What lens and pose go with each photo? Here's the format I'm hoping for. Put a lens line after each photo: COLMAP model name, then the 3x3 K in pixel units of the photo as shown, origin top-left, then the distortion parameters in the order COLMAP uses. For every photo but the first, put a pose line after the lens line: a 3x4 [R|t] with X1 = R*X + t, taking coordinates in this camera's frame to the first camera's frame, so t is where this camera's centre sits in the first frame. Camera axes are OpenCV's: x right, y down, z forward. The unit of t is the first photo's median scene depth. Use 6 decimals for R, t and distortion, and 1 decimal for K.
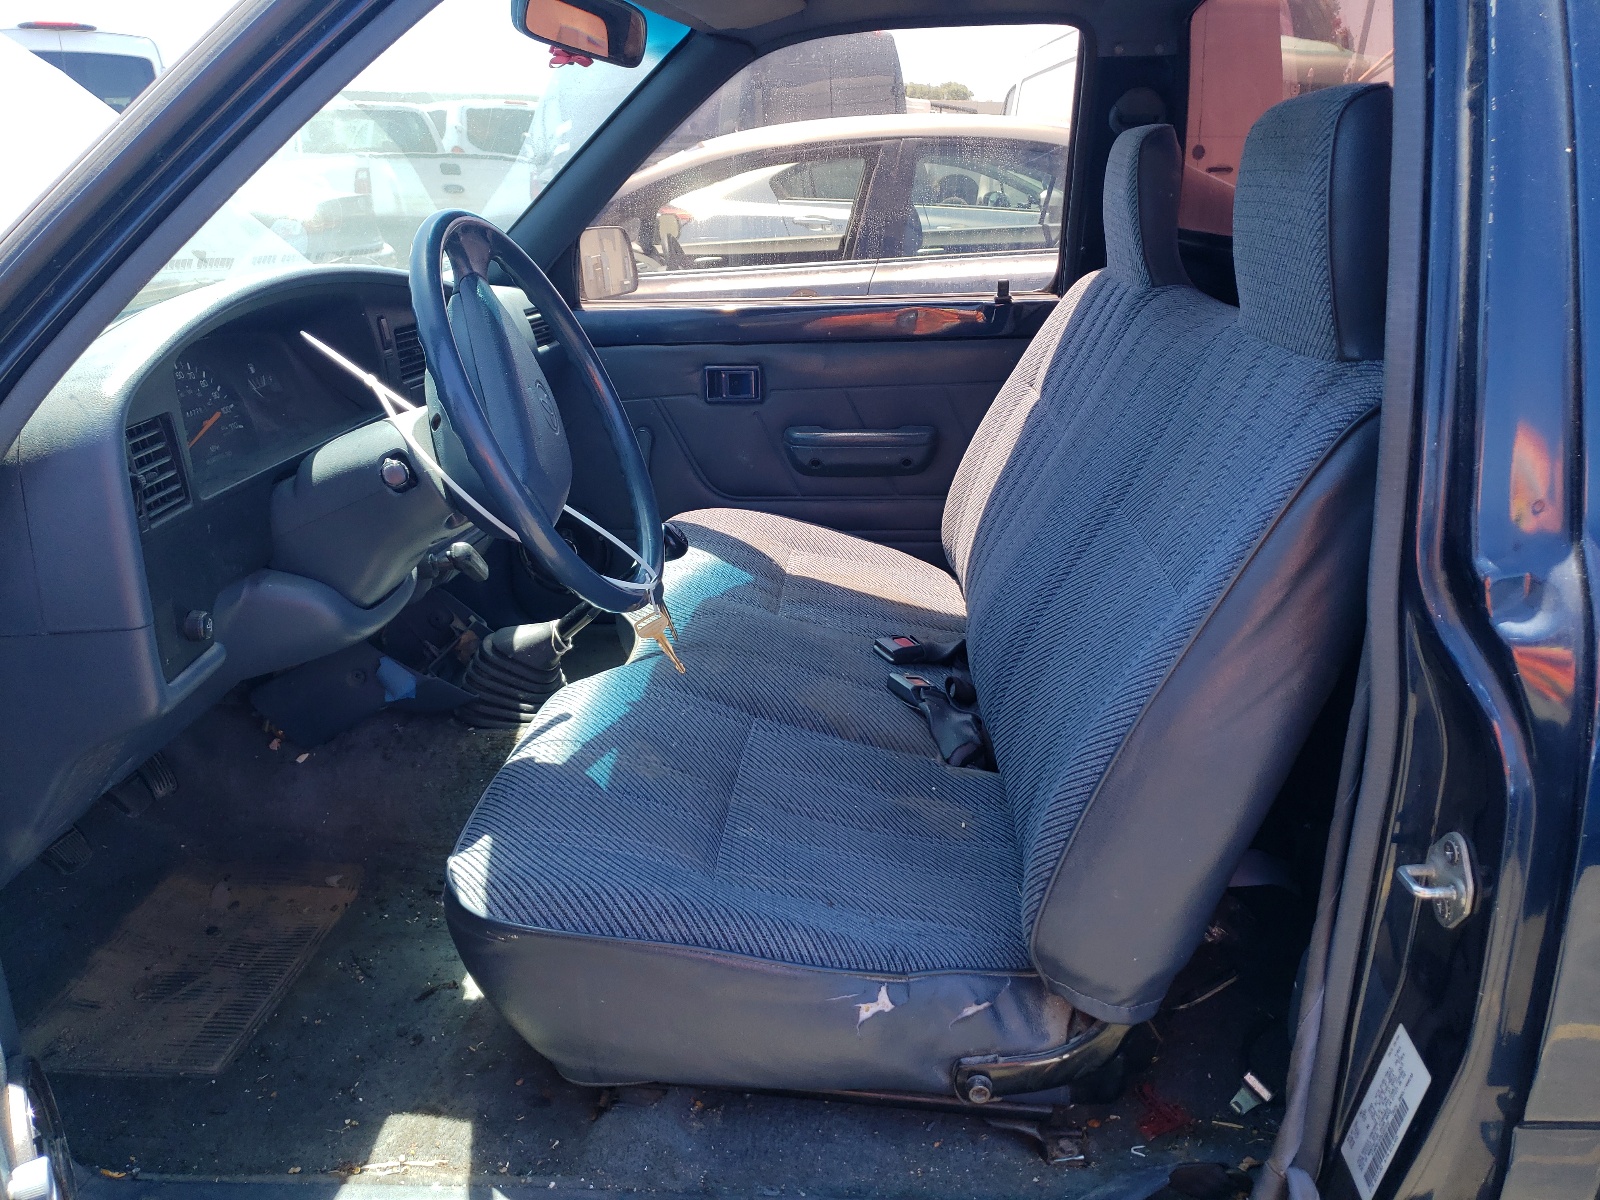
lens RADIAL K [[1340.6, 0, 542.4], [0, 1340.6, 597.1], [0, 0, 1]] dist [0.008953, -0.019487]
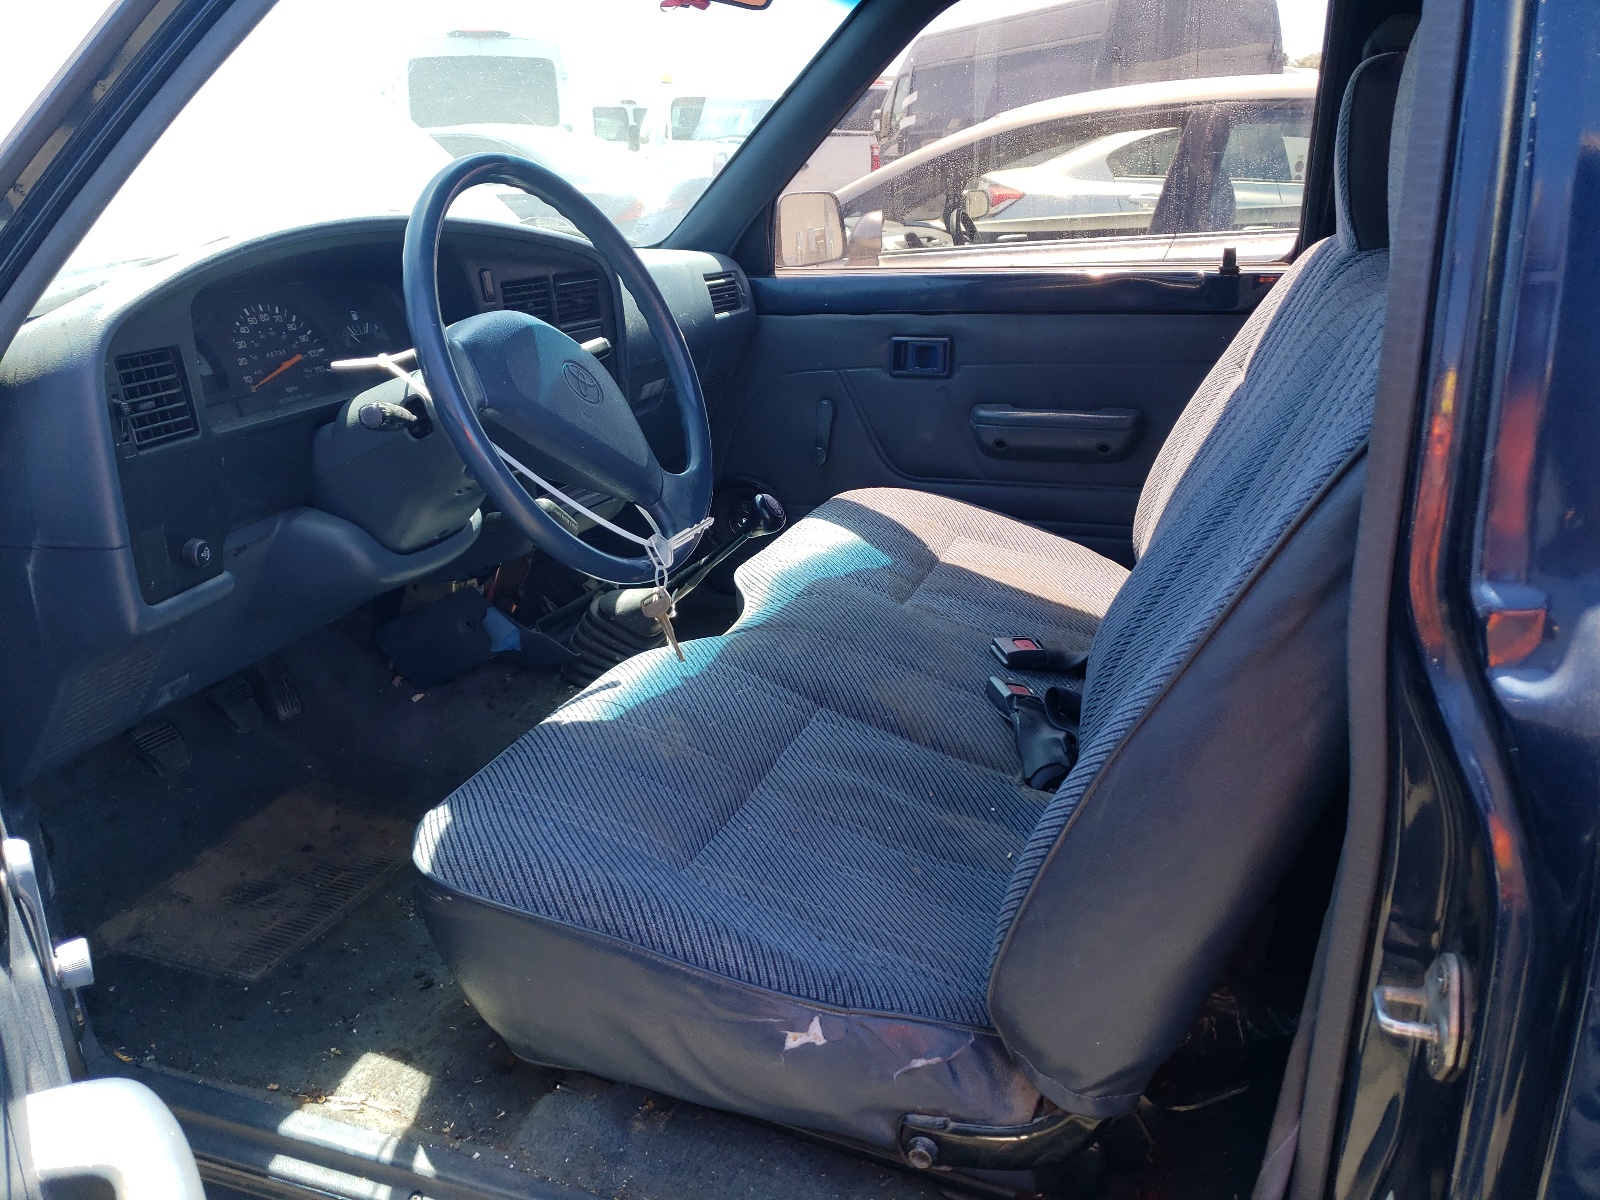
lens RADIAL K [[1216.6, 0, 800.0], [0, 1216.6, 600.0], [0, 0, 1]] dist [-0.002895, -0.001661]
pose [[0.955838, 0.087719, -0.280498, 0.392294], [-0.083317, 0.996141, 0.027605, -0.006412], [0.281836, -0.003016, 0.959458, 0.195088]]
